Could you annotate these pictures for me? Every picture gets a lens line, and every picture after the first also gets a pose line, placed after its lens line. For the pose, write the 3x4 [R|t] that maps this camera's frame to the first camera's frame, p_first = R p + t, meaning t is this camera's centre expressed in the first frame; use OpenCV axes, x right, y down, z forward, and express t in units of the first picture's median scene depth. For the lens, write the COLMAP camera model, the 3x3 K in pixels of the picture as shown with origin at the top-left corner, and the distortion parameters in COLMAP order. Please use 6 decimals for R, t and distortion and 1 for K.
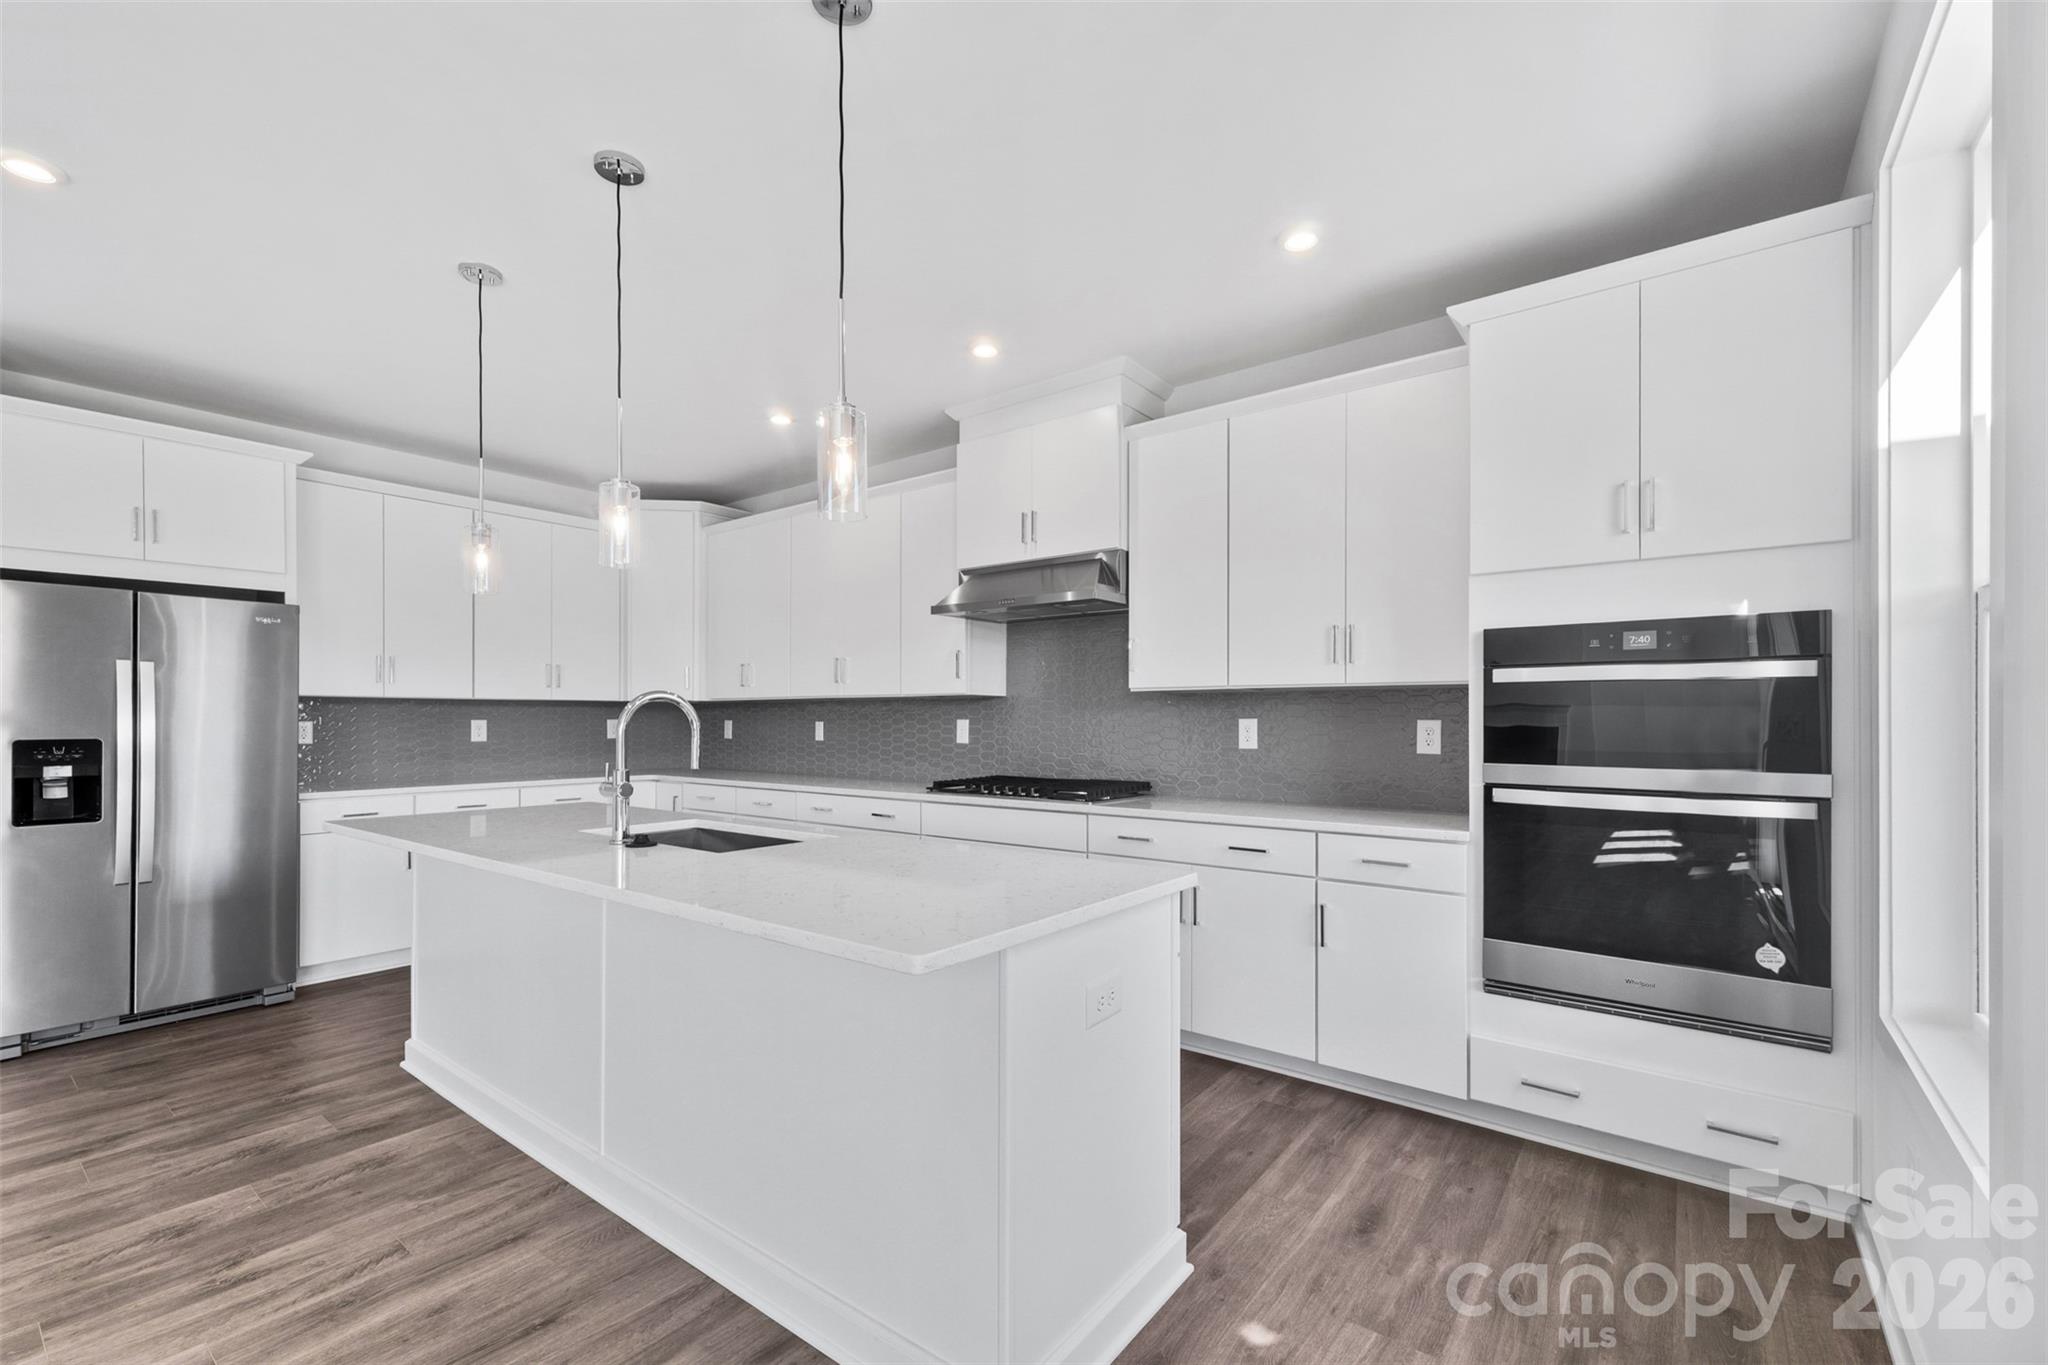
lens RADIAL K [[871.0, 0, 1024.5], [0, 871.0, 712.1], [0, 0, 1]] dist [-0.001455, -0.000038]
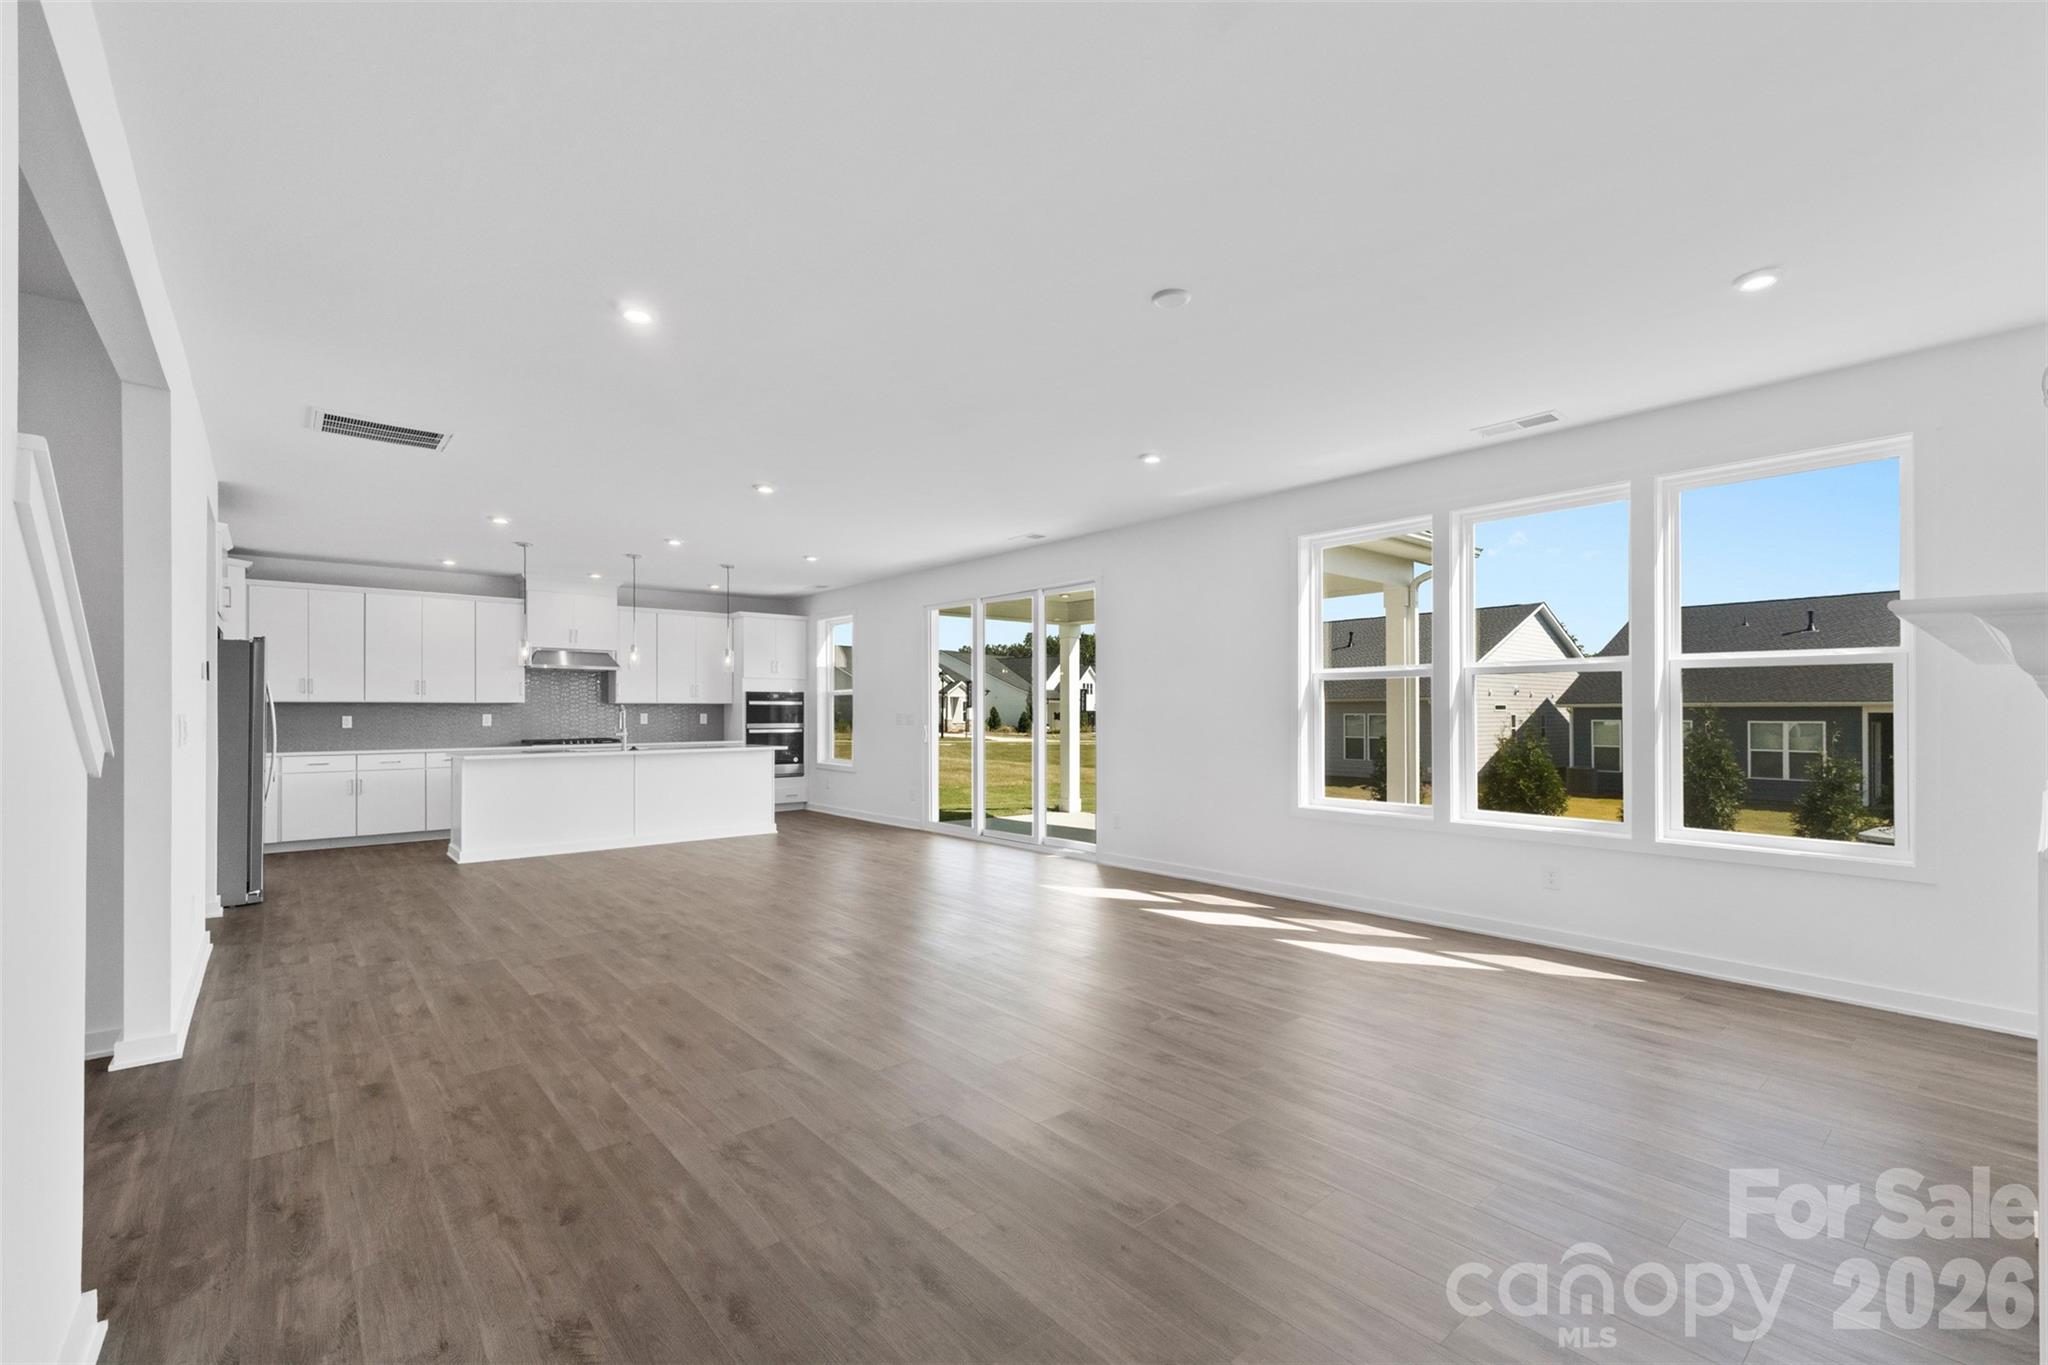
lens RADIAL K [[871.0, 0, 1024.5], [0, 871.0, 712.1], [0, 0, 1]] dist [-0.001455, -0.000038]
pose [[0.195675, -0.001016, 0.980668, -1.969658], [-0.003847, 0.999991, 0.001803, -0.005264], [-0.980661, -0.004126, 0.195669, -0.672297]]
